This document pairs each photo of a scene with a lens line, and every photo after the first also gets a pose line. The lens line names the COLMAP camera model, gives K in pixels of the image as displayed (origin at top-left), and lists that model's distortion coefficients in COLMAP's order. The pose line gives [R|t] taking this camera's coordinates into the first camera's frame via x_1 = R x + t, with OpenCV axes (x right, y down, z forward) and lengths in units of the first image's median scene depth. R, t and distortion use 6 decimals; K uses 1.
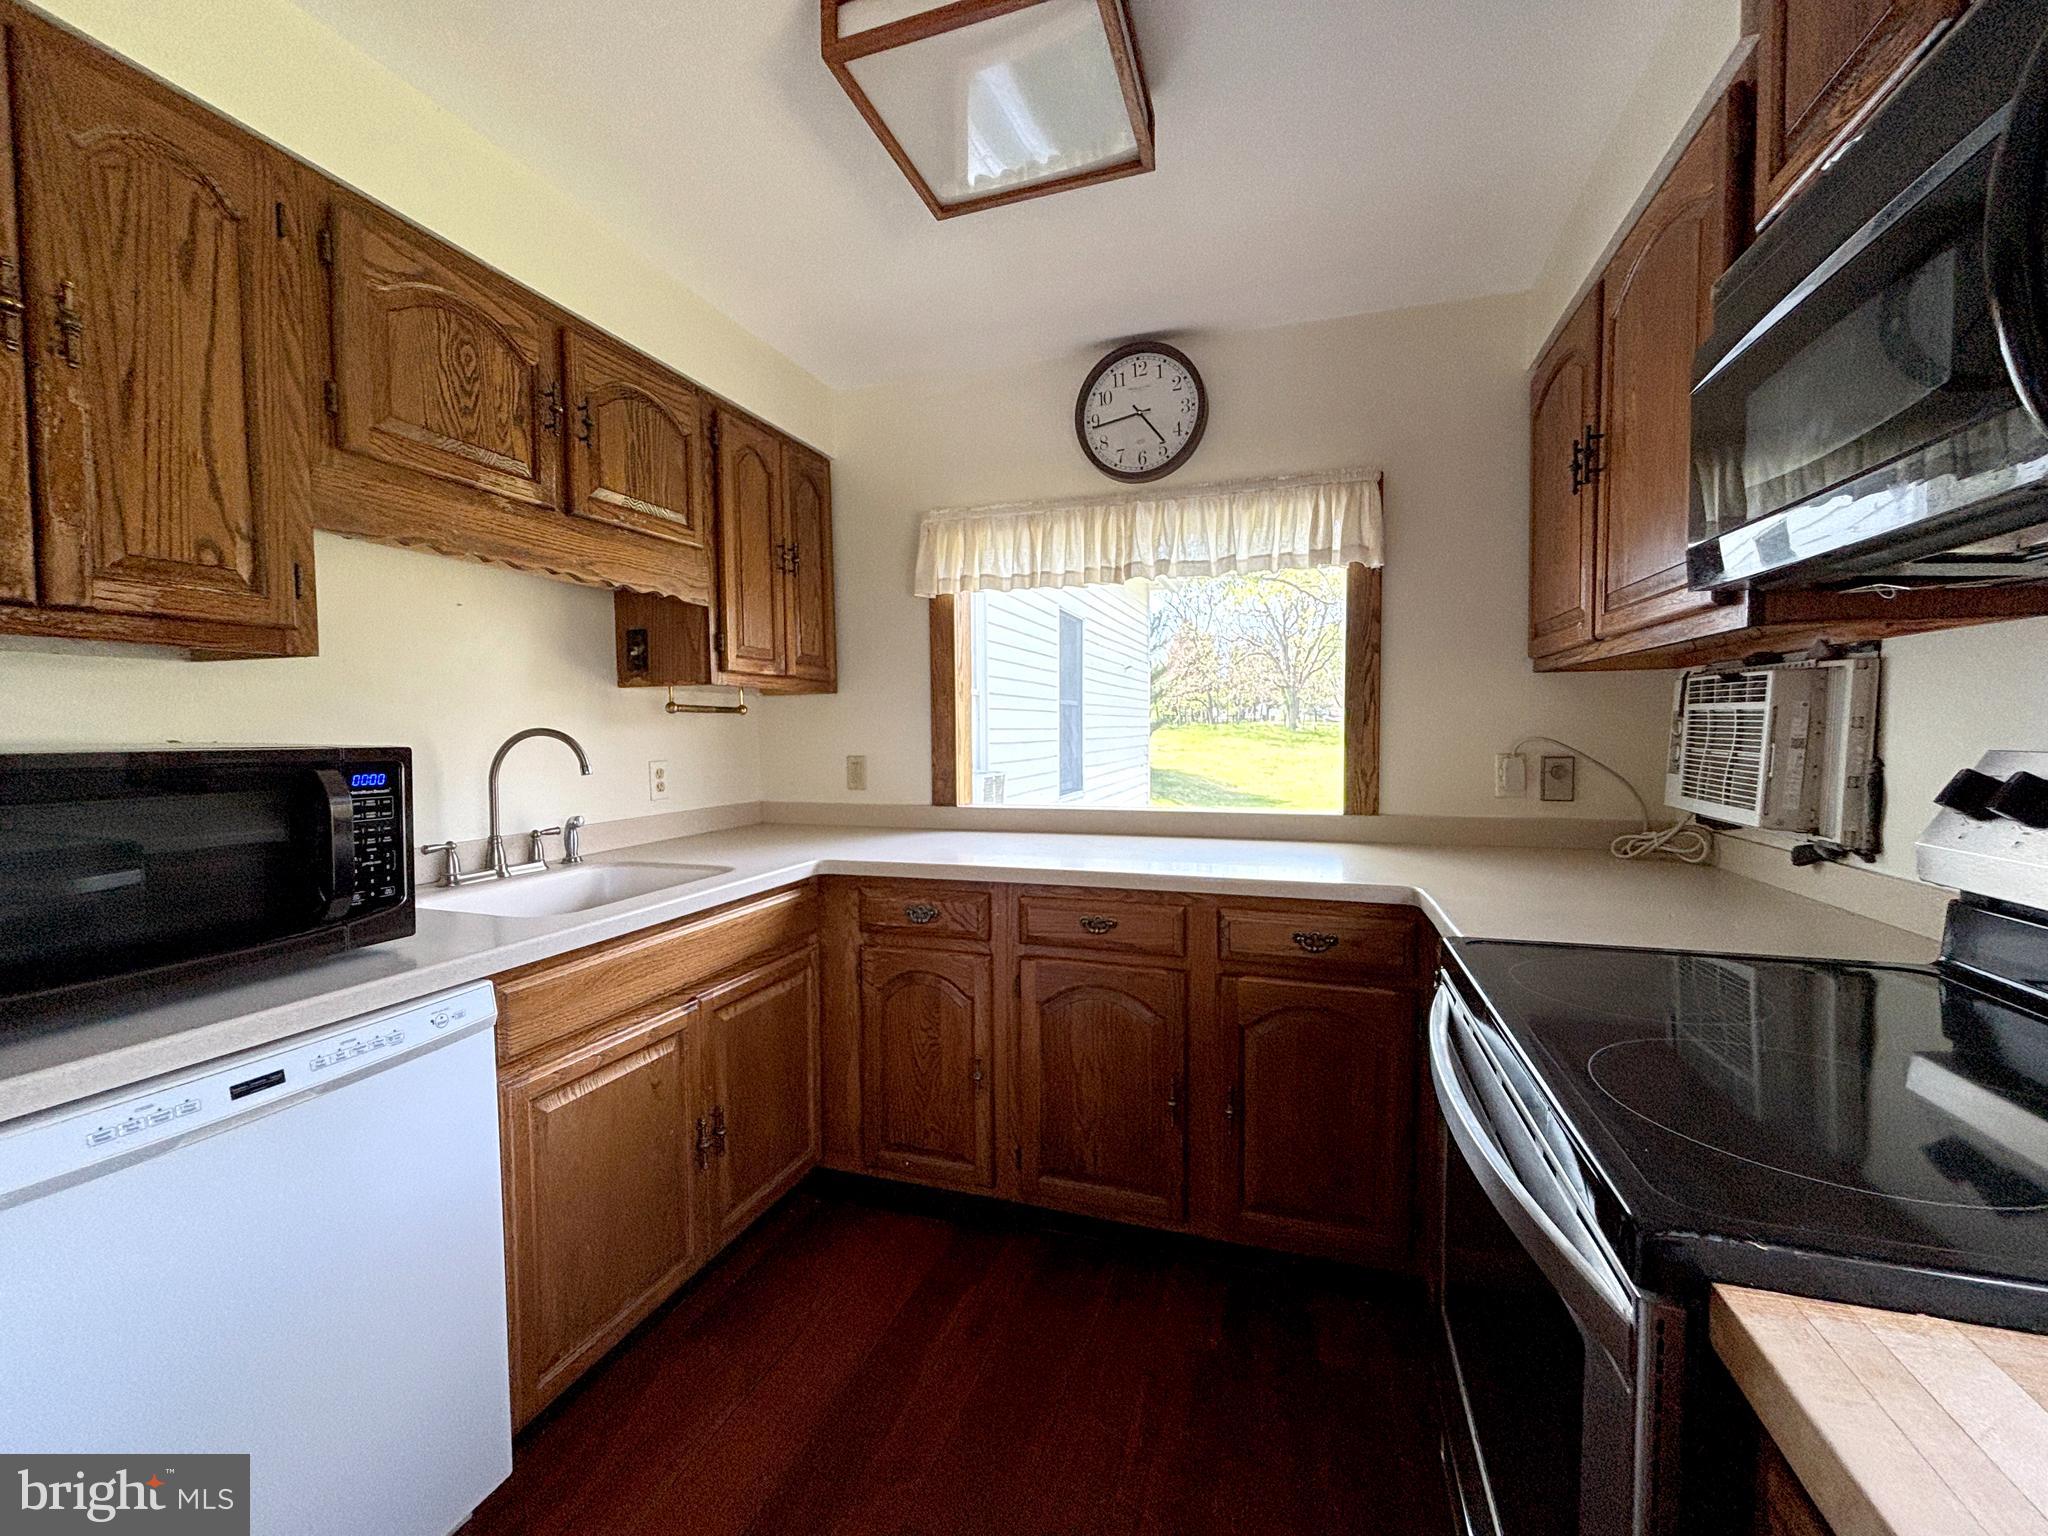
lens RADIAL K [[822.7, 0, 1038.1], [0, 822.7, 792.8], [0, 0, 1]] dist [0.001018, -0.000107]
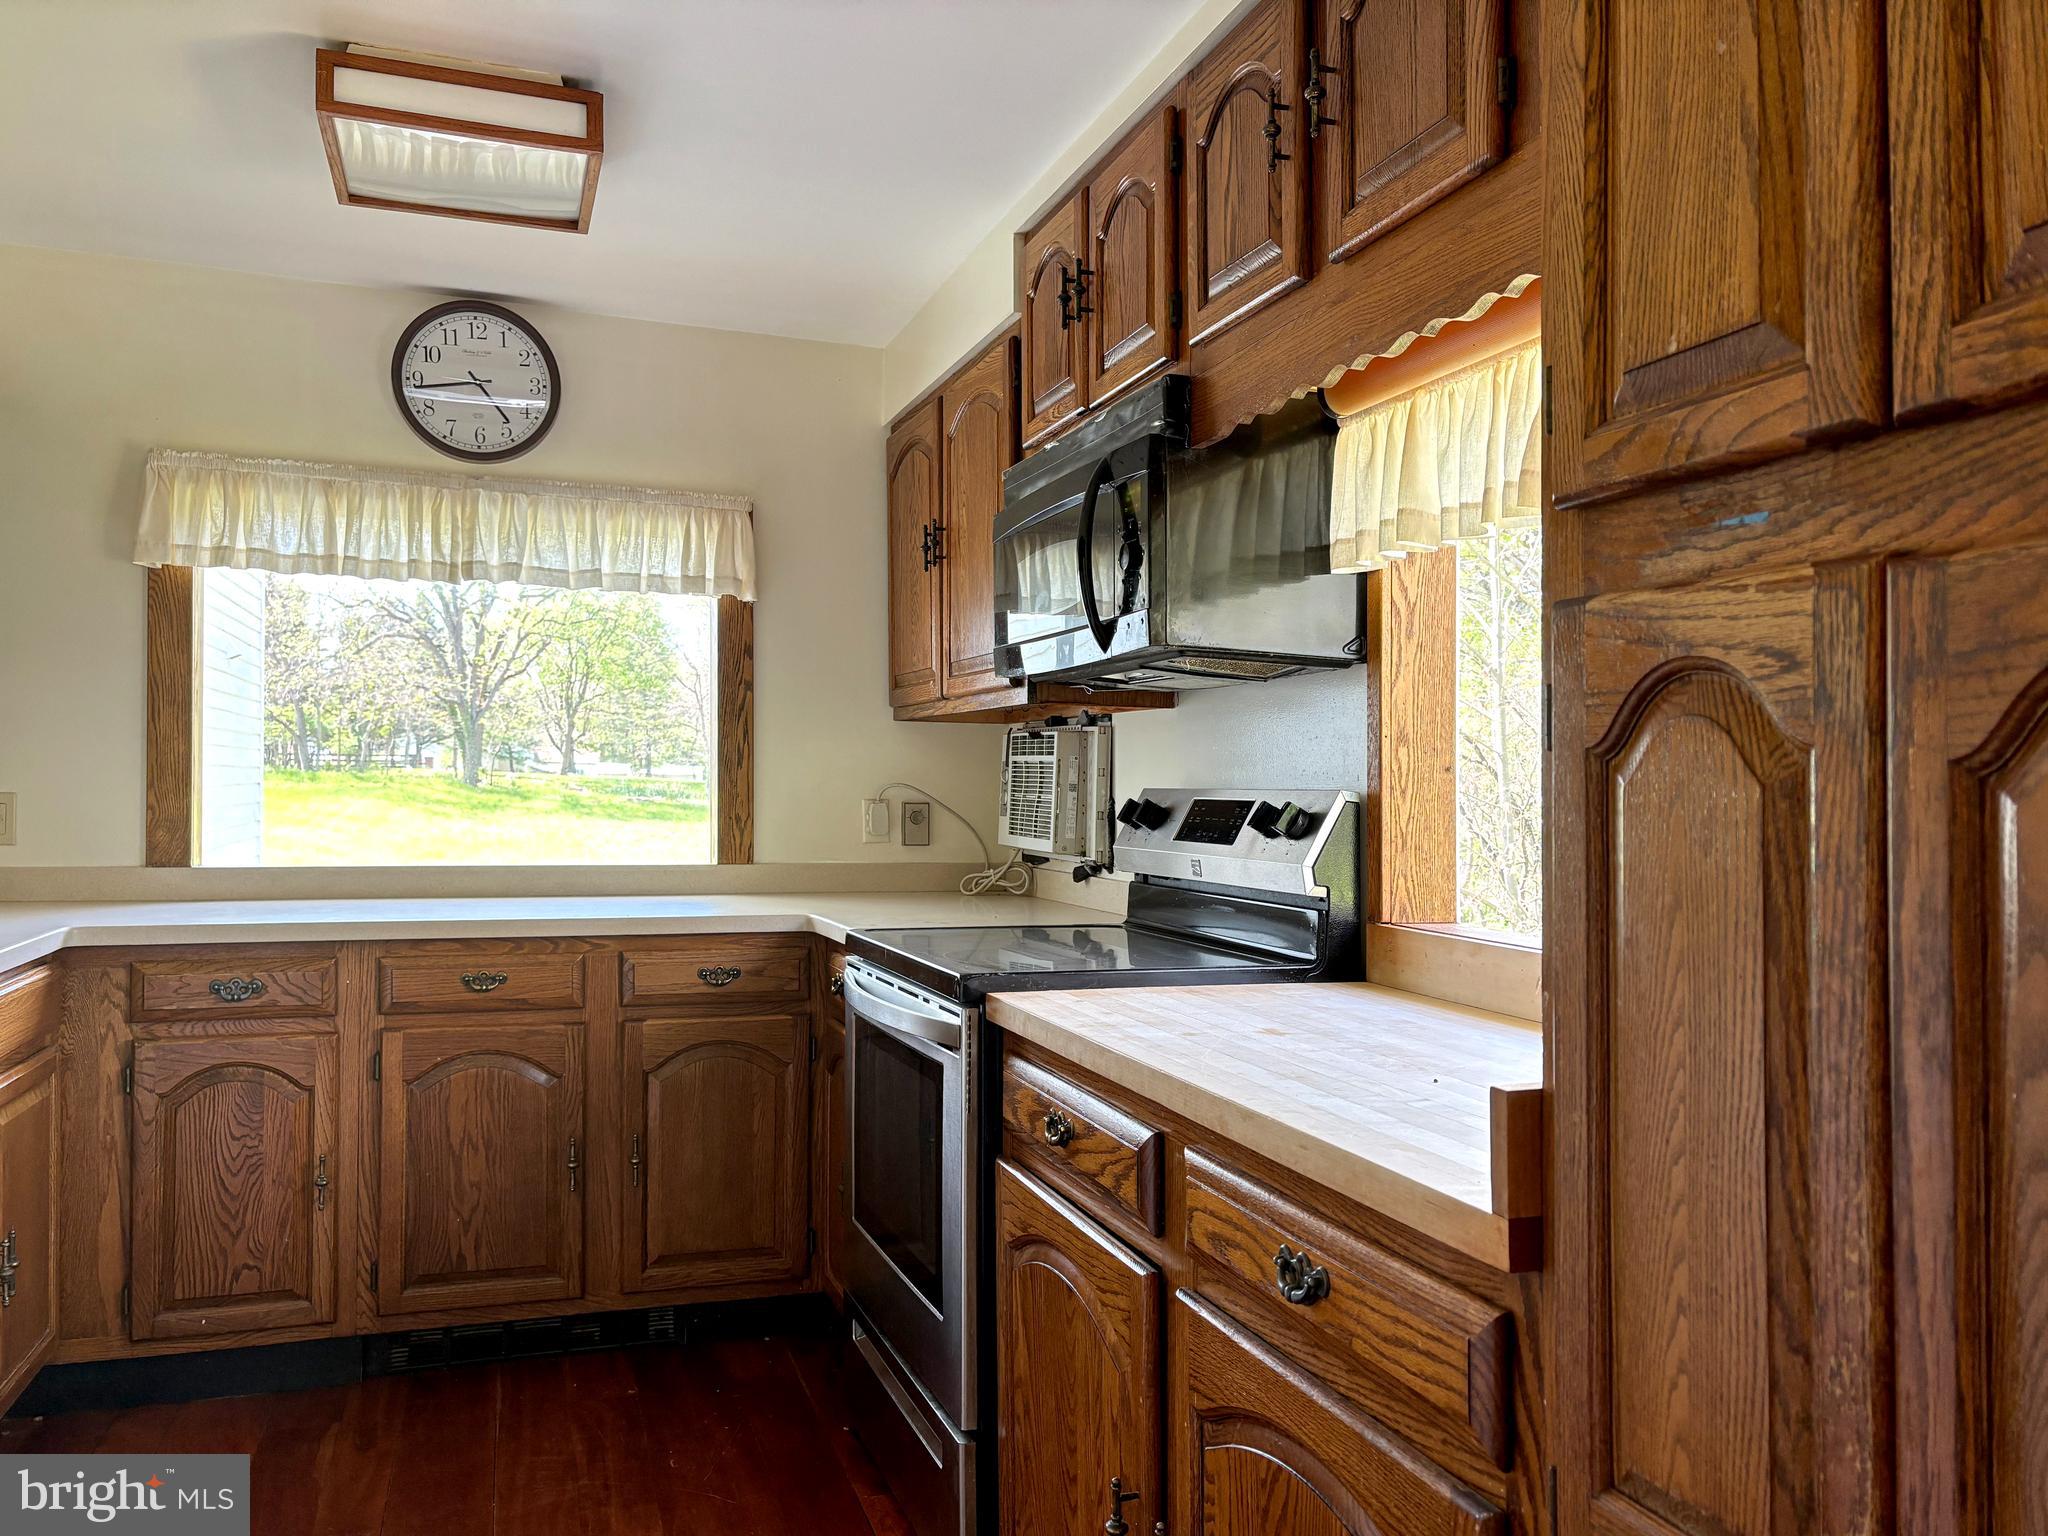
lens RADIAL K [[1571.4, 0, 1024.0], [0, 1571.4, 768.0], [0, 0, 1]] dist [0.077547, -0.001415]
pose [[0.799685, 0.029057, 0.599716, -0.470954], [0.023584, 0.996537, -0.079731, 0.078113], [-0.599956, 0.077903, 0.796231, -0.696333]]
